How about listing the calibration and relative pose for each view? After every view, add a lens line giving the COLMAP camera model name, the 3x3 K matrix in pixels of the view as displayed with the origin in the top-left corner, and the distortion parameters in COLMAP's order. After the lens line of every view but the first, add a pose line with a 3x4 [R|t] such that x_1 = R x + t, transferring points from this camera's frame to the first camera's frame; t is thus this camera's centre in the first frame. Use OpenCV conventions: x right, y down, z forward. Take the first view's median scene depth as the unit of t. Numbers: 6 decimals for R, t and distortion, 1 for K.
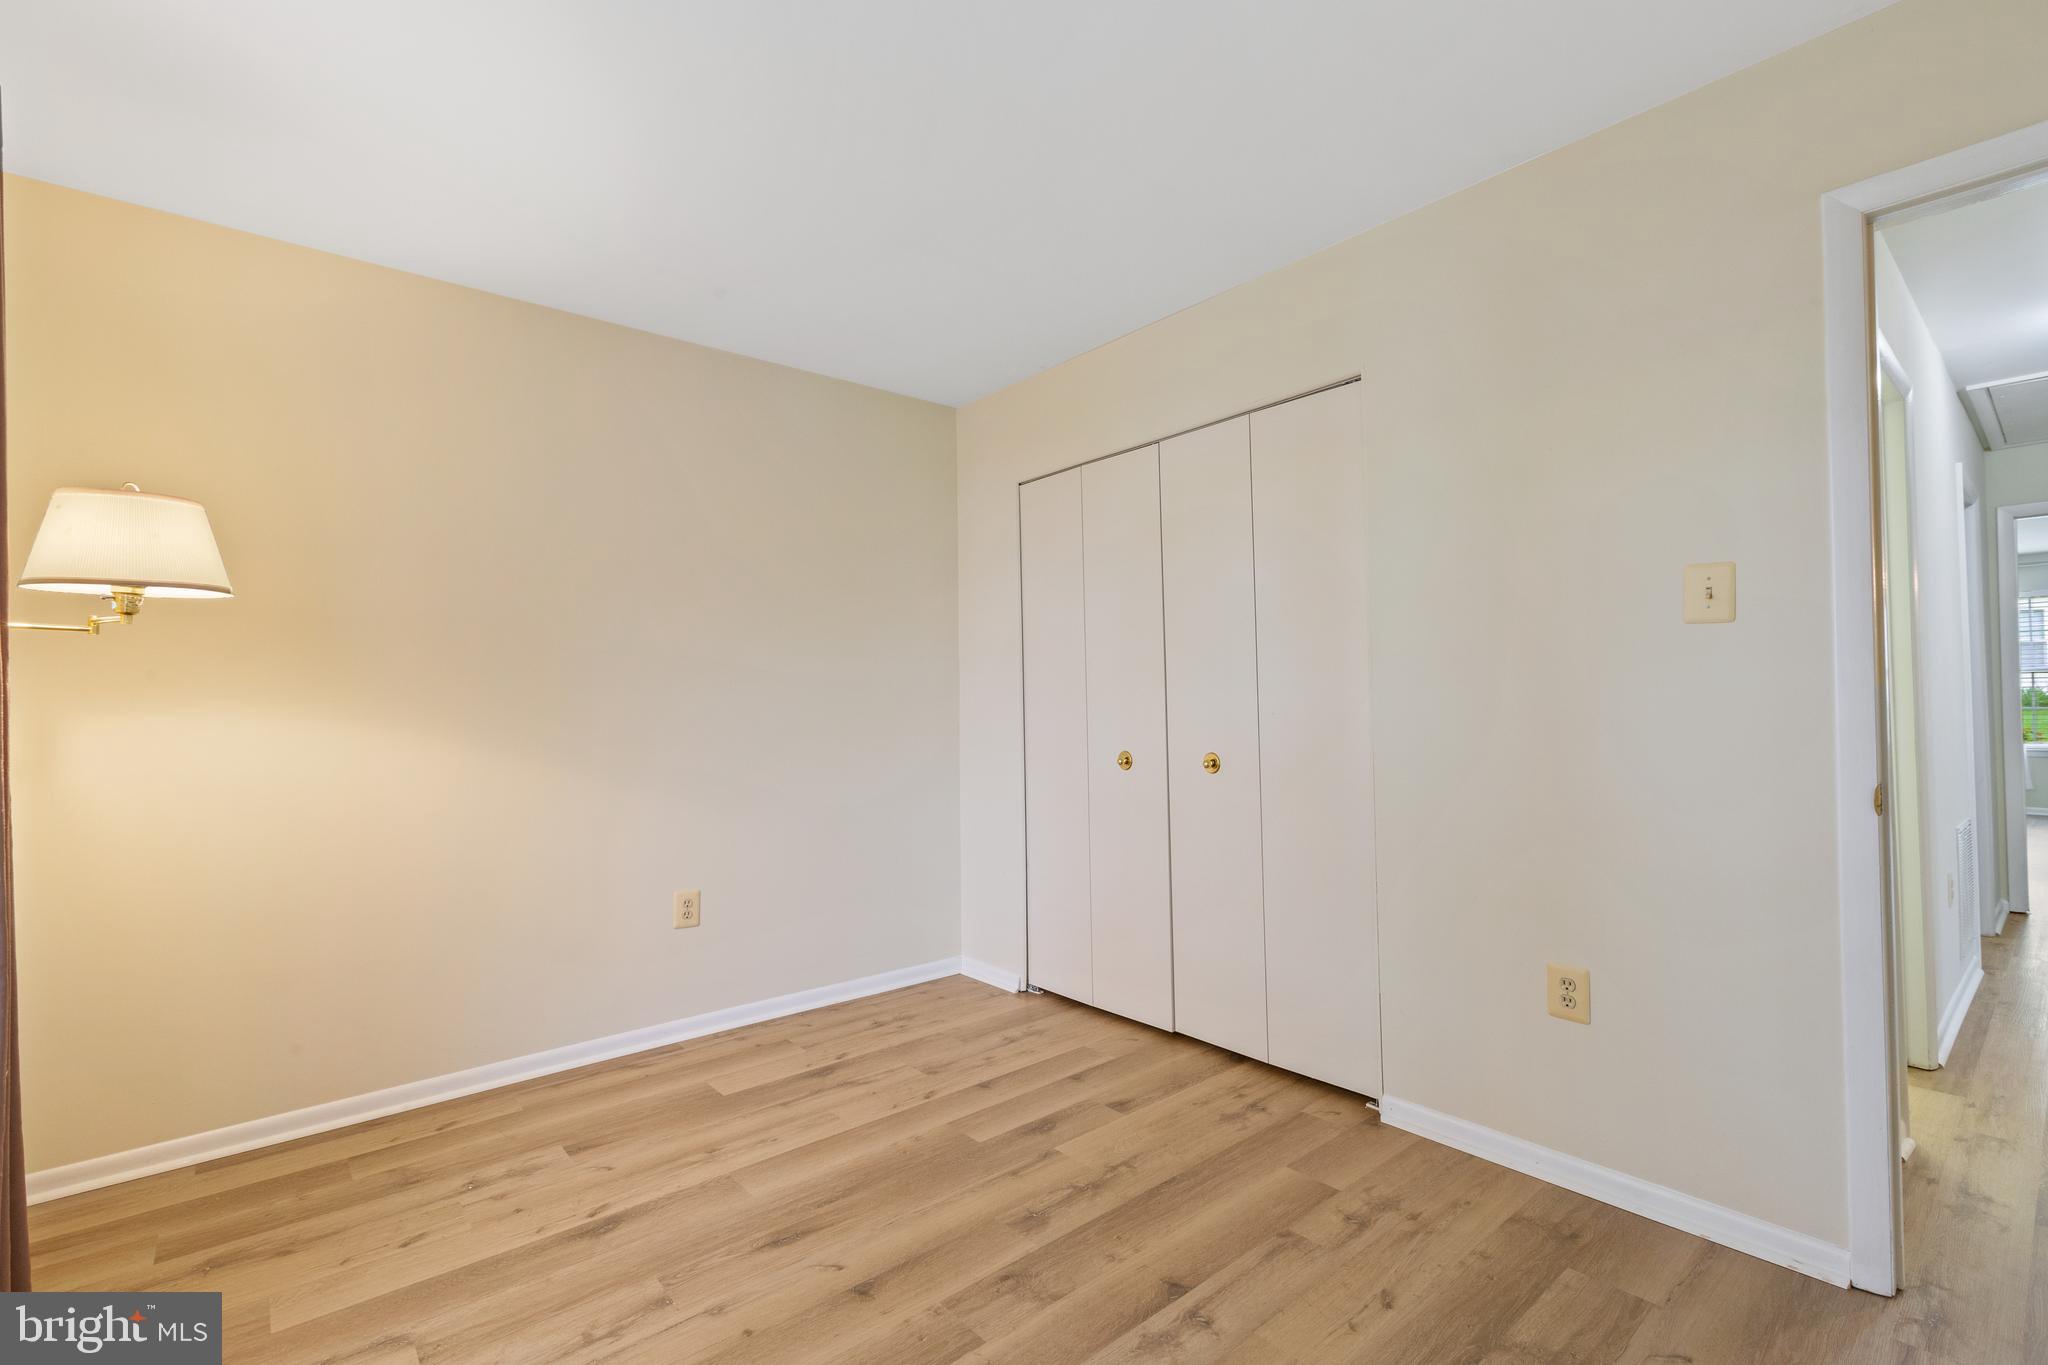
lens RADIAL K [[925.3, 0, 1022.5], [0, 925.3, 697.1], [0, 0, 1]] dist [0.002410, -0.000215]
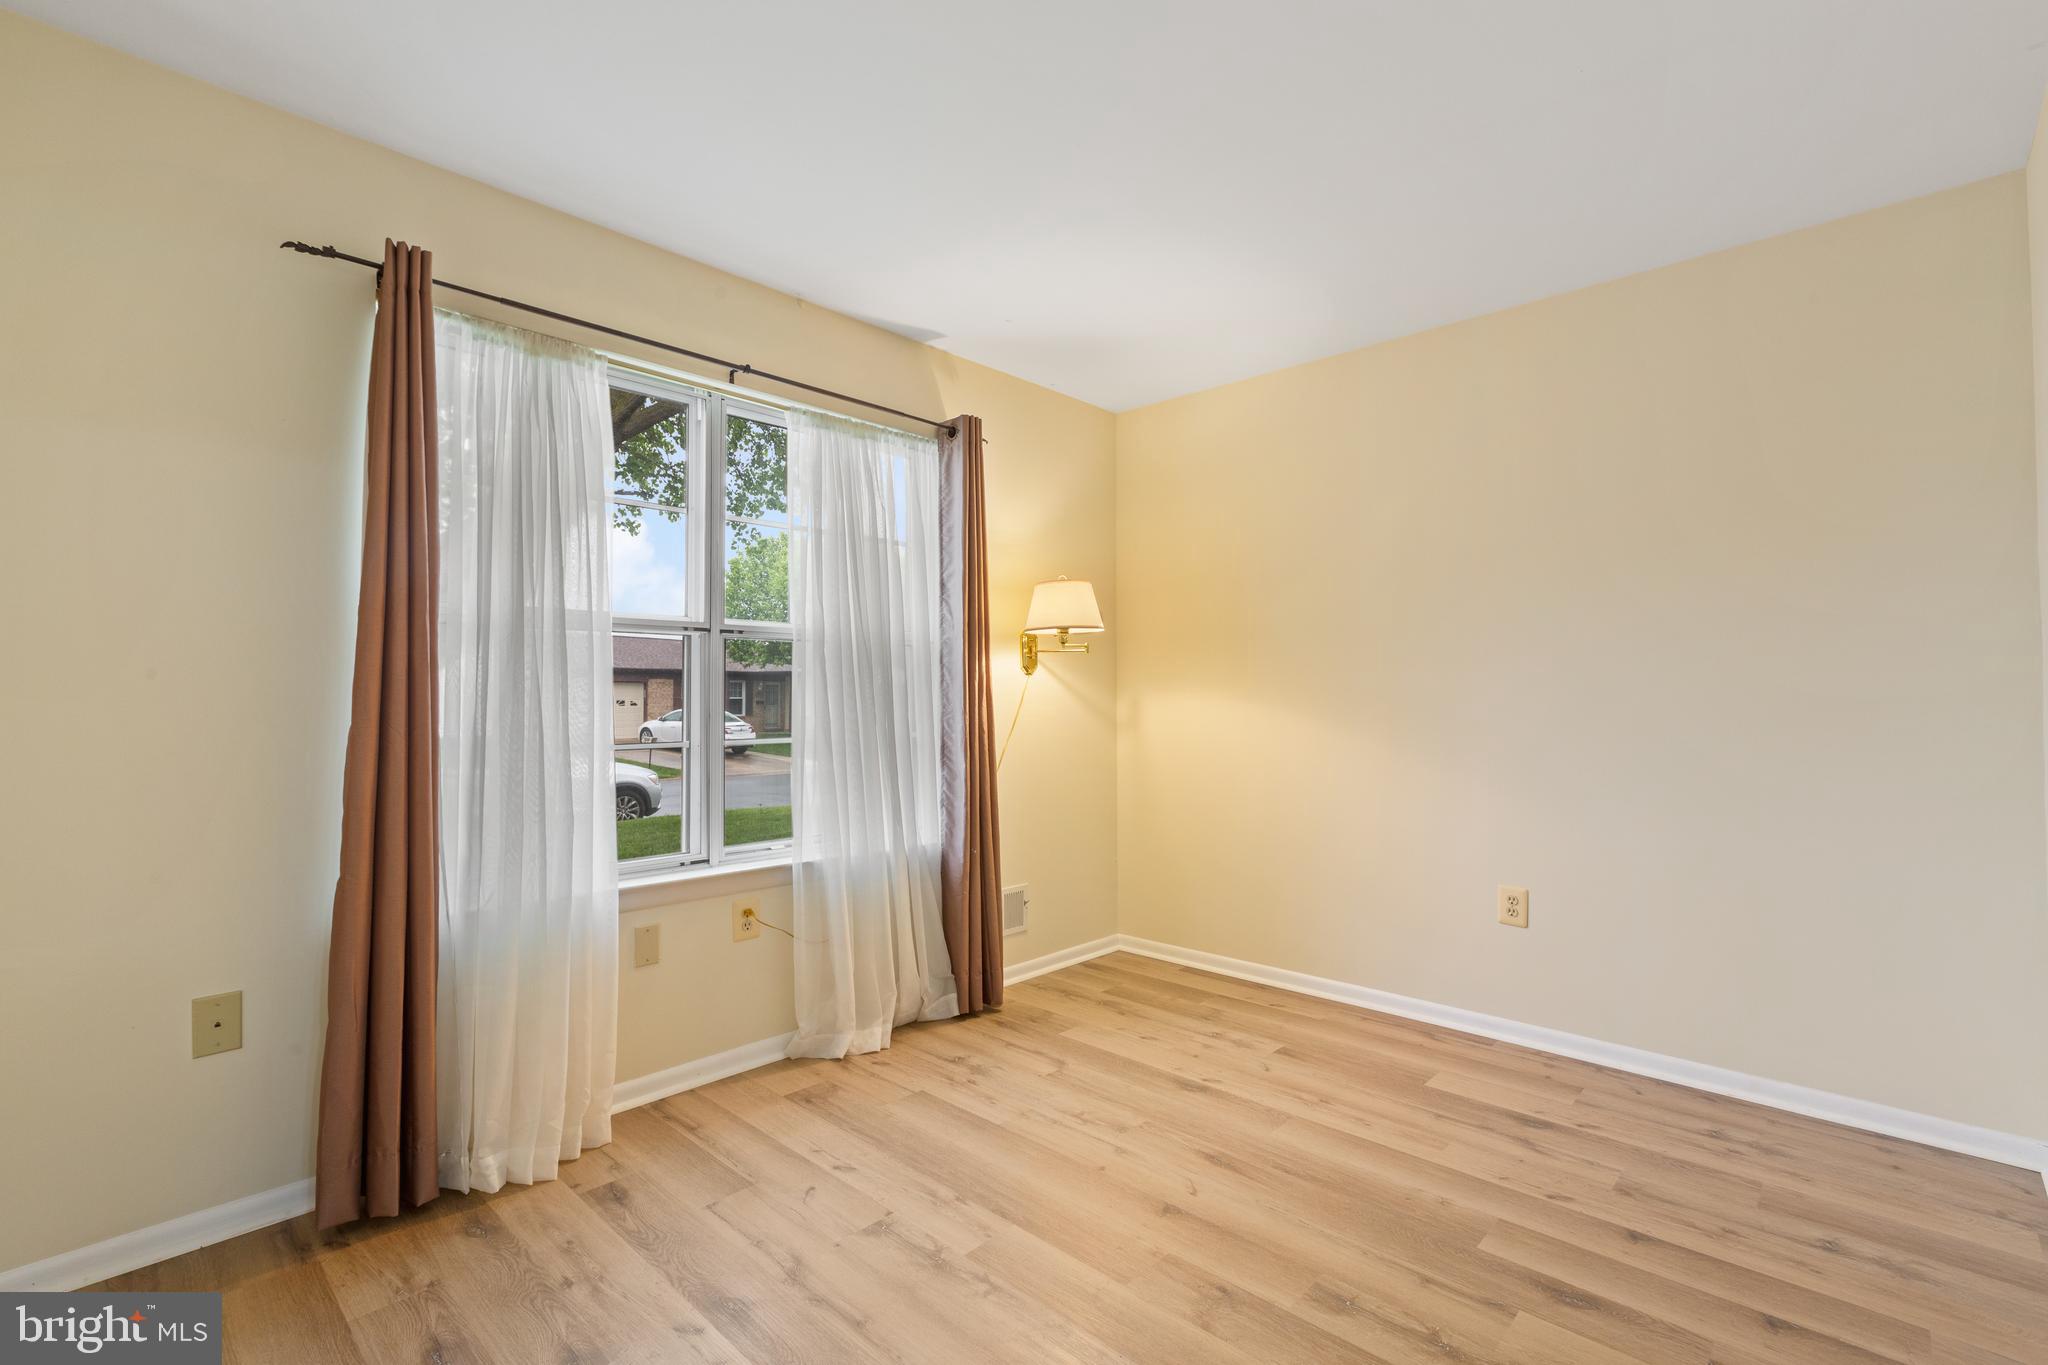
lens RADIAL K [[925.3, 0, 1022.5], [0, 925.3, 697.1], [0, 0, 1]] dist [0.002410, -0.000215]
pose [[0.085518, 0.012025, -0.996264, 0.672356], [0.006408, 0.999900, 0.012619, -0.000031], [0.996316, -0.007463, 0.085433, 0.527829]]
